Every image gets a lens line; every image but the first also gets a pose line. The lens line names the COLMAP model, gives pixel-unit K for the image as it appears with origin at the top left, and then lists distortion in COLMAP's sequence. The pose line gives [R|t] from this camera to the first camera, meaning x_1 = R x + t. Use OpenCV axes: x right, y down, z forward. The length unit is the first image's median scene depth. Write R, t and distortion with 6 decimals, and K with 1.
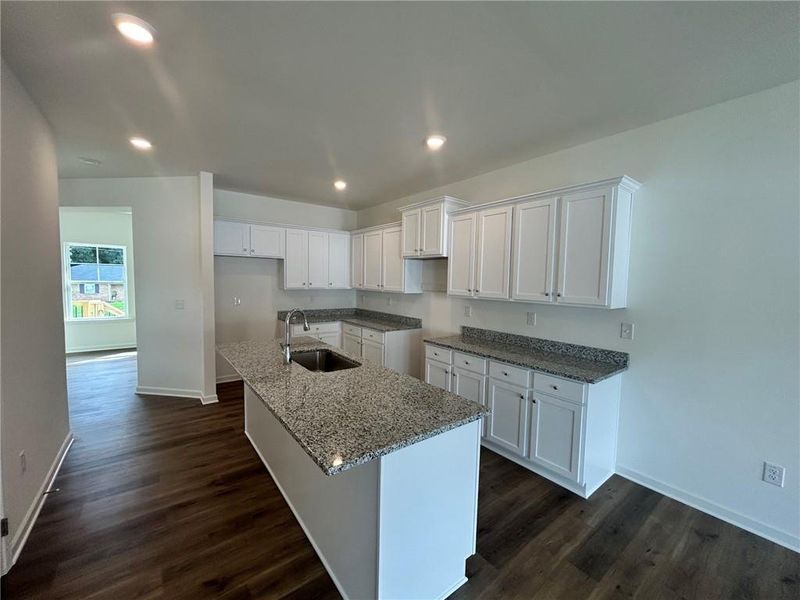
lens RADIAL K [[324.9, 0, 397.9], [0, 324.9, 301.3], [0, 0, 1]] dist [0.000353, 0.000659]
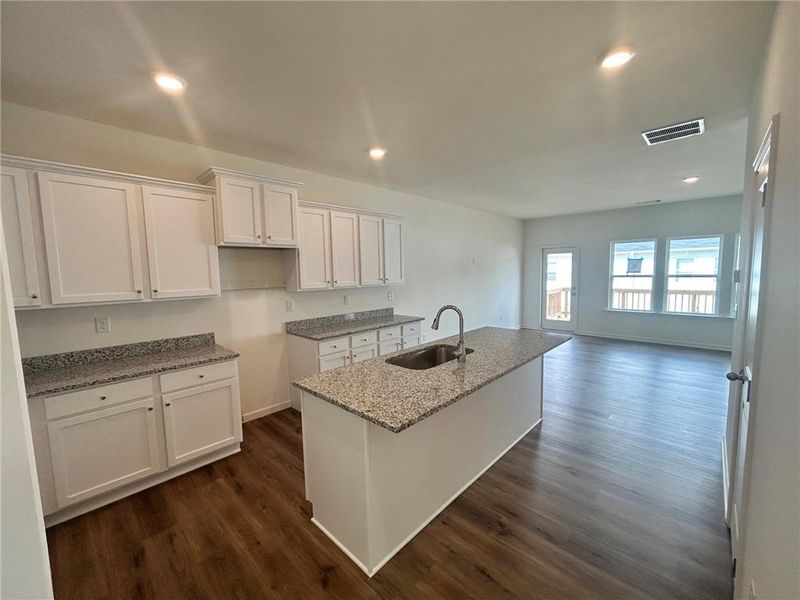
lens RADIAL K [[324.9, 0, 400.2], [0, 324.9, 300.6], [0, 0, 1]] dist [0.000353, 0.000659]
pose [[-0.157197, -0.108327, 0.981608, -1.000341], [0.087226, 0.988558, 0.123063, -0.096158], [-0.983708, 0.104967, -0.145949, 1.046909]]
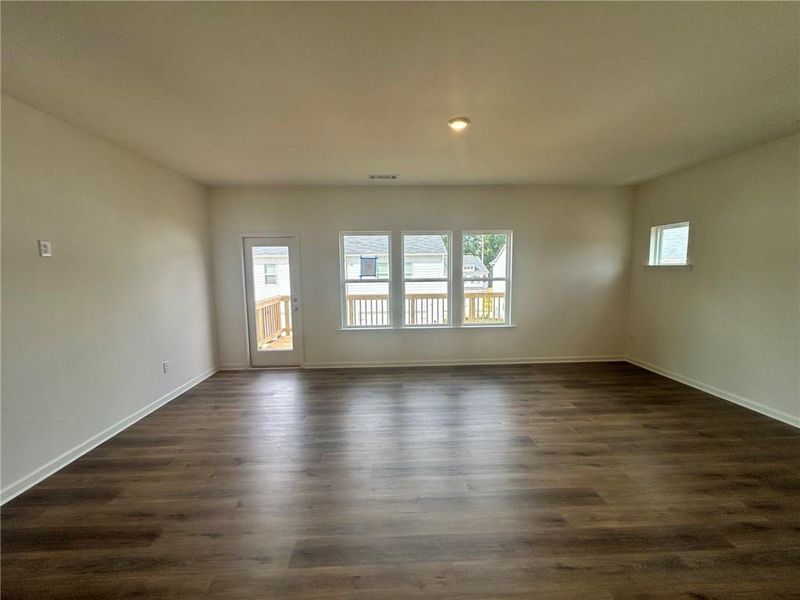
lens RADIAL K [[324.9, 0, 401.3], [0, 324.9, 300.0], [0, 0, 1]] dist [0.000353, 0.000659]
pose [[-0.821655, -0.068106, 0.565901, -0.101896], [0.035476, 0.984800, 0.170029, -0.025457], [-0.568879, 0.159781, -0.806750, 0.365122]]
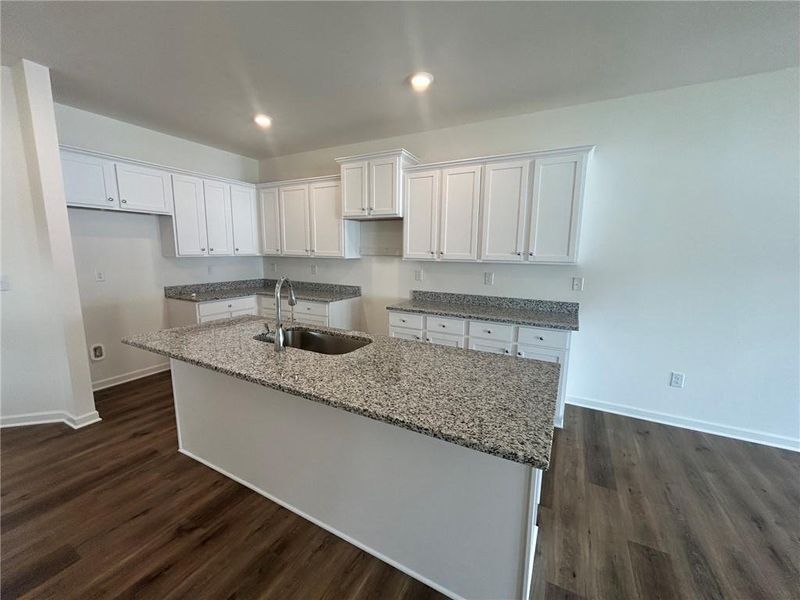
lens RADIAL K [[324.9, 0, 397.8], [0, 324.9, 300.9], [0, 0, 1]] dist [0.000353, 0.000659]
pose [[0.910927, -0.072760, 0.406100, -0.313836], [0.034506, 0.994313, 0.100750, 0.009466], [-0.411121, -0.077763, 0.908258, 0.167702]]
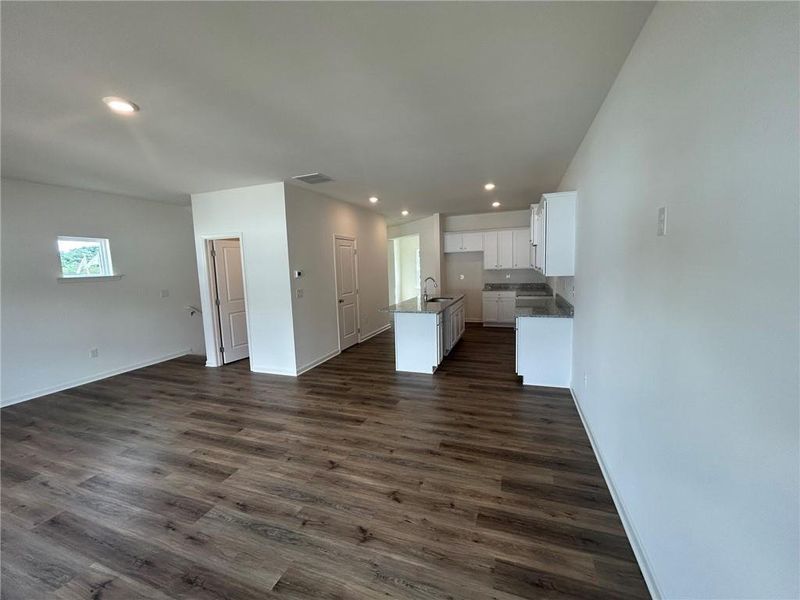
lens RADIAL K [[324.9, 0, 397.7], [0, 324.9, 300.1], [0, 0, 1]] dist [0.000353, 0.000659]
pose [[0.533266, 0.055200, -0.844144, 1.306152], [-0.016626, 0.998360, 0.054781, 0.053328], [0.845784, -0.015178, 0.533310, -0.394337]]
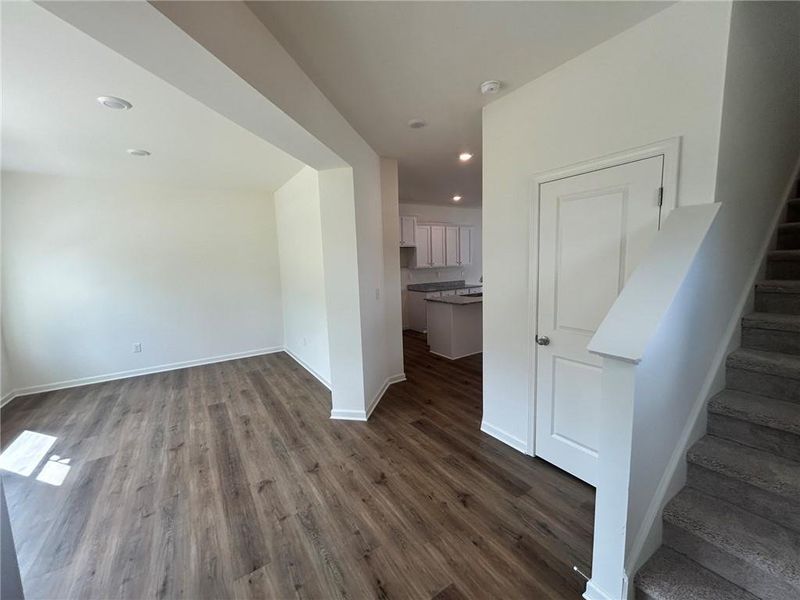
lens RADIAL K [[324.9, 0, 393.6], [0, 324.9, 302.3], [0, 0, 1]] dist [0.000353, 0.000659]
pose [[0.088616, -0.147741, 0.985048, -2.100201], [0.102912, 0.985004, 0.138476, -0.115323], [-0.990735, 0.089102, 0.102492, 1.167876]]
